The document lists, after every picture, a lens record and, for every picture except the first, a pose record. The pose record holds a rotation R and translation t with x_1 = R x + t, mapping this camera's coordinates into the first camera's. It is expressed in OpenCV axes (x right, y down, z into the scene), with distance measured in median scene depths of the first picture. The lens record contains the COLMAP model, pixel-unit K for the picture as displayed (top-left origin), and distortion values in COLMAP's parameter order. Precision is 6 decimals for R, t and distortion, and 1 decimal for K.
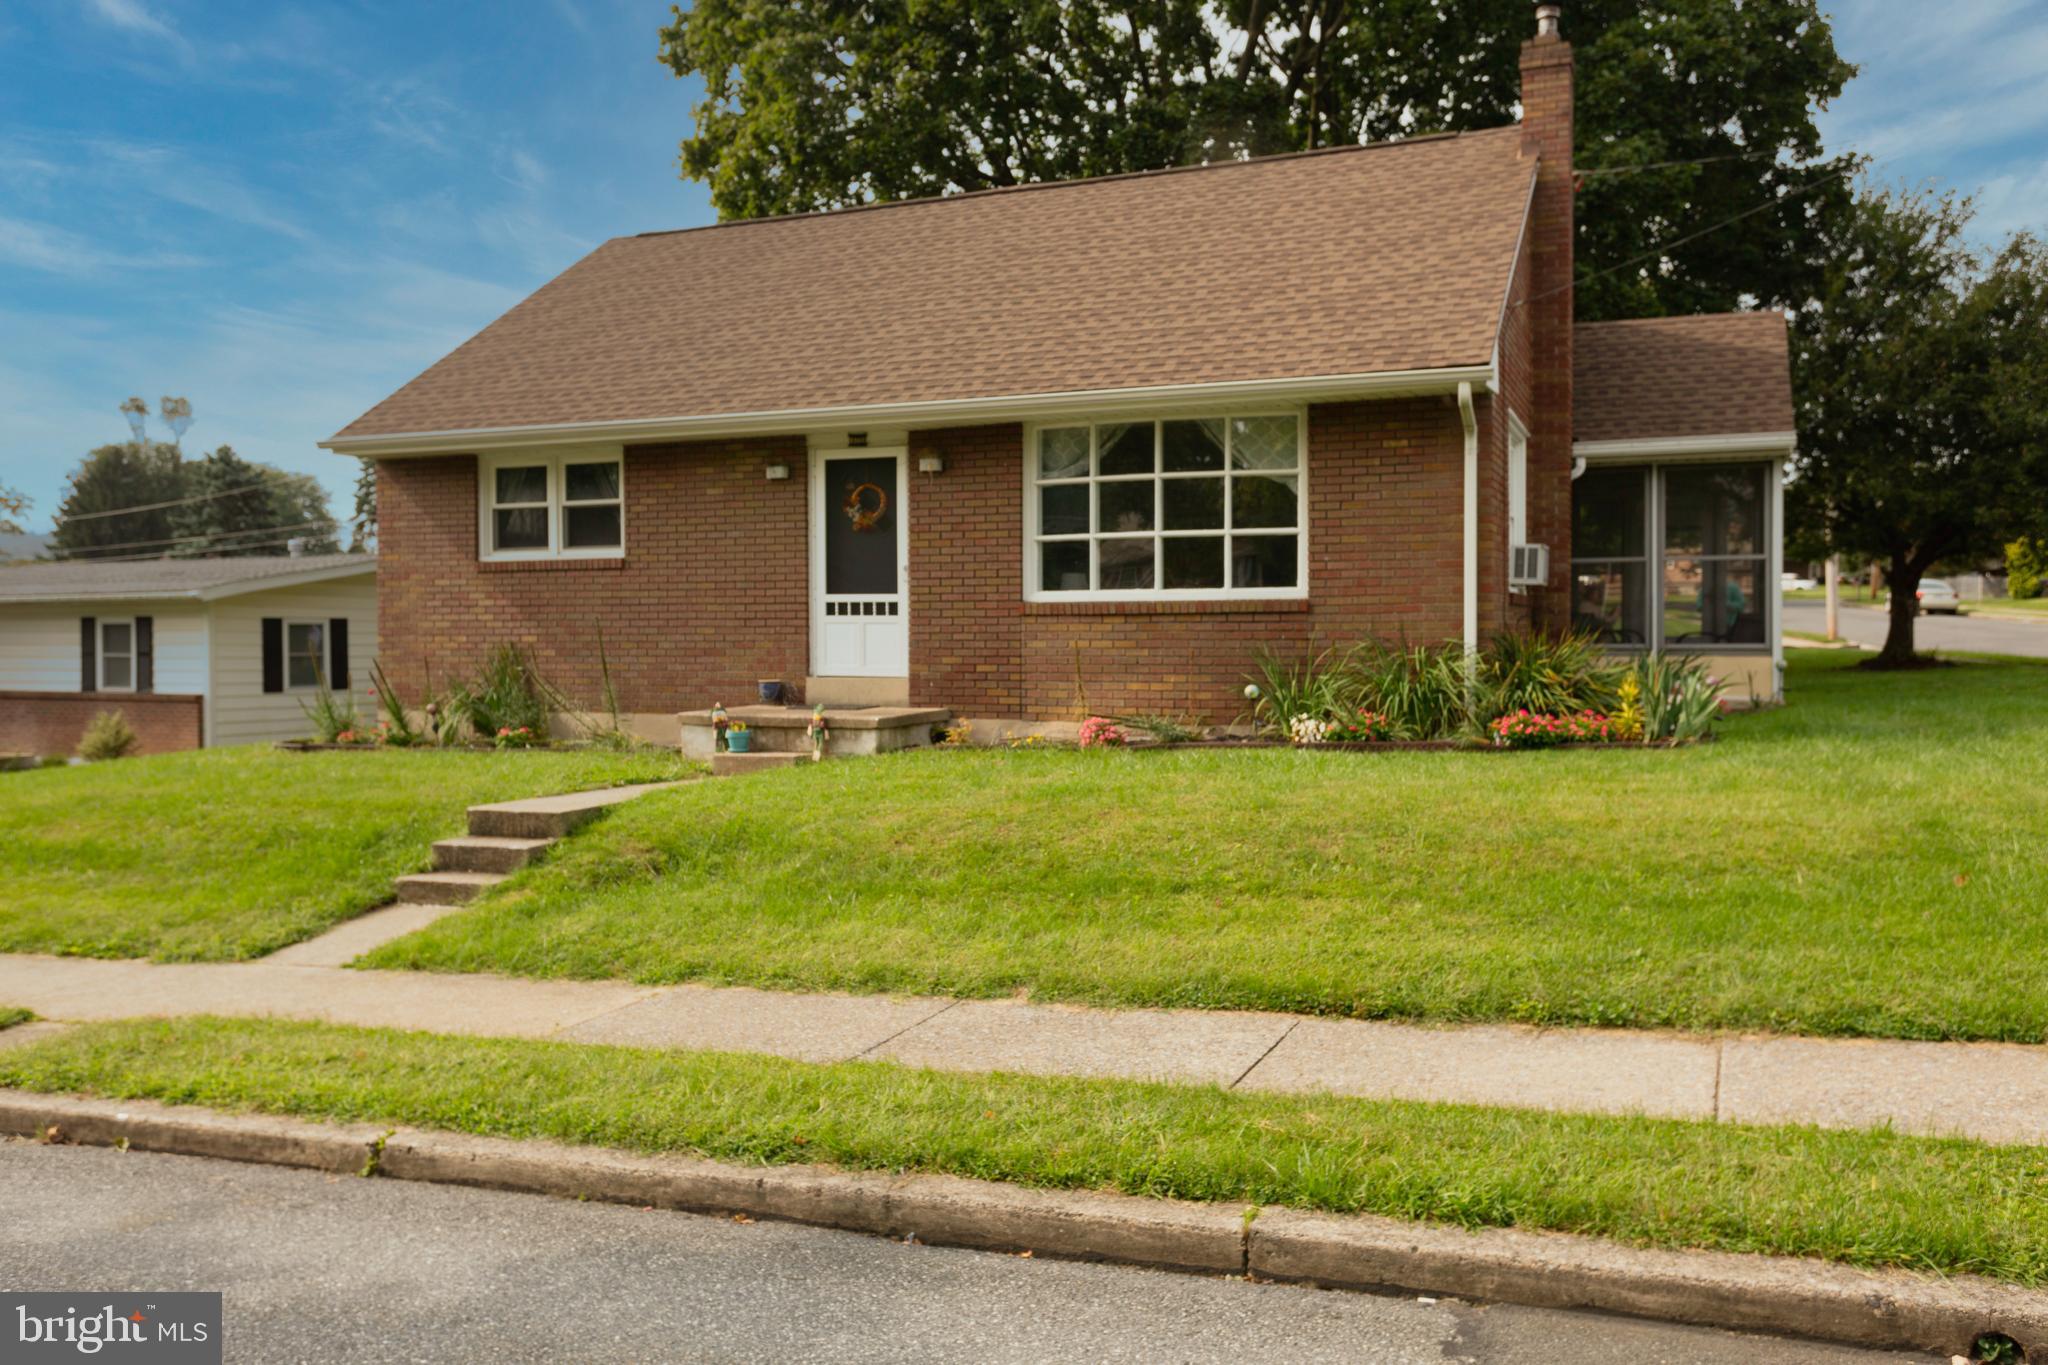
lens RADIAL K [[1647.7, 0, 1023.5], [0, 1647.7, 674.5], [0, 0, 1]] dist [0.014779, 0.004337]
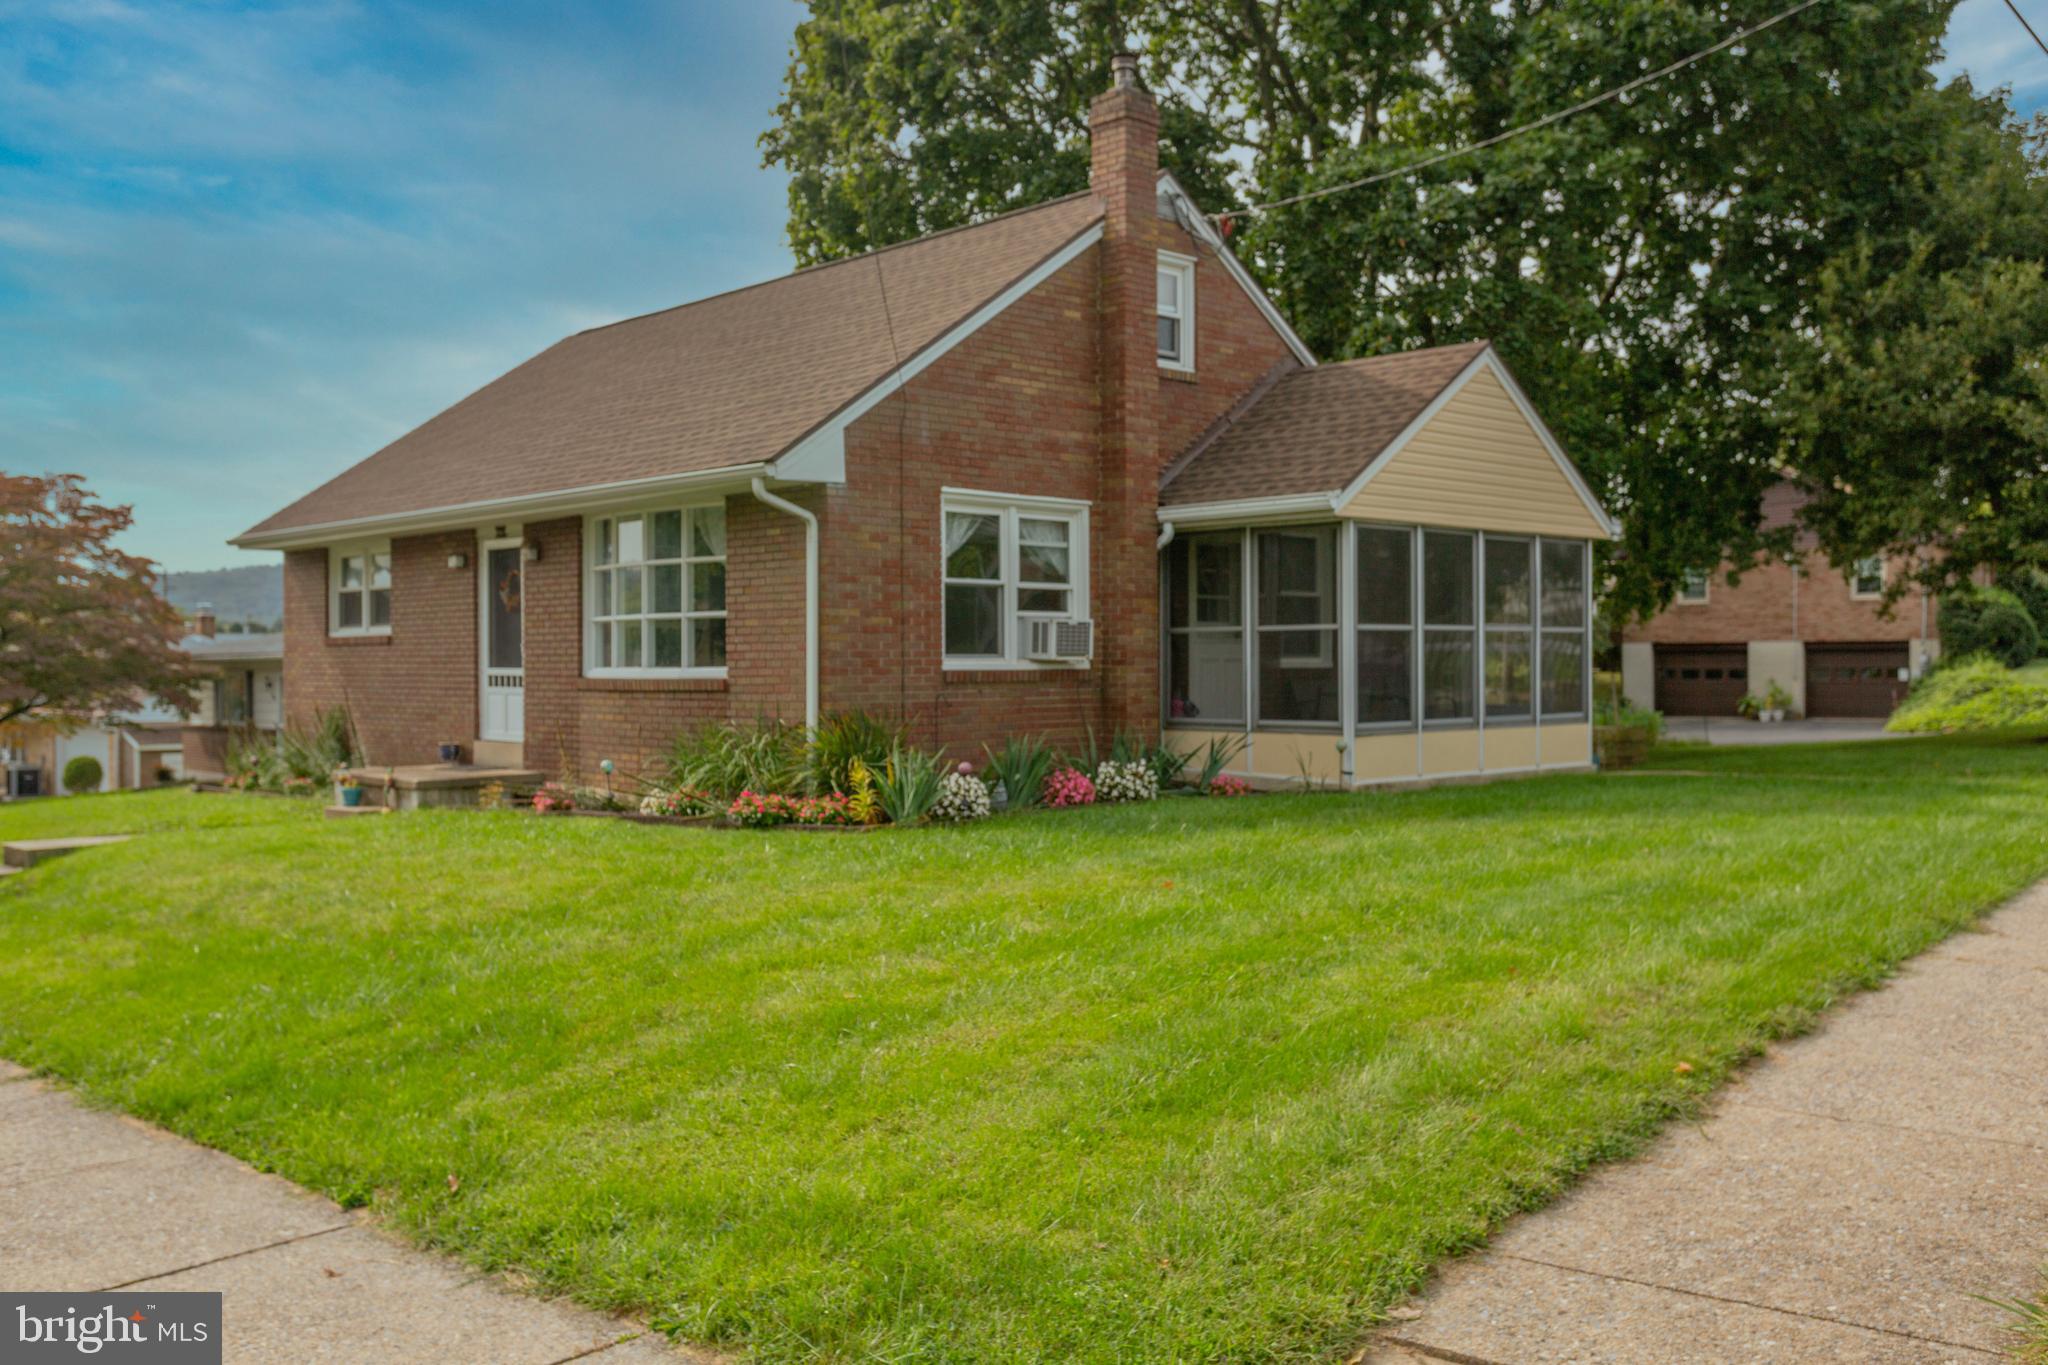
lens RADIAL K [[1882.7, 0, 1026.0], [0, 1882.7, 684.2], [0, 0, 1]] dist [0.011240, 0.000000]
pose [[0.905670, 0.005578, -0.423948, 0.763799], [-0.011427, 0.999871, -0.011255, -0.027402], [0.423830, 0.015038, 0.905617, -0.011667]]
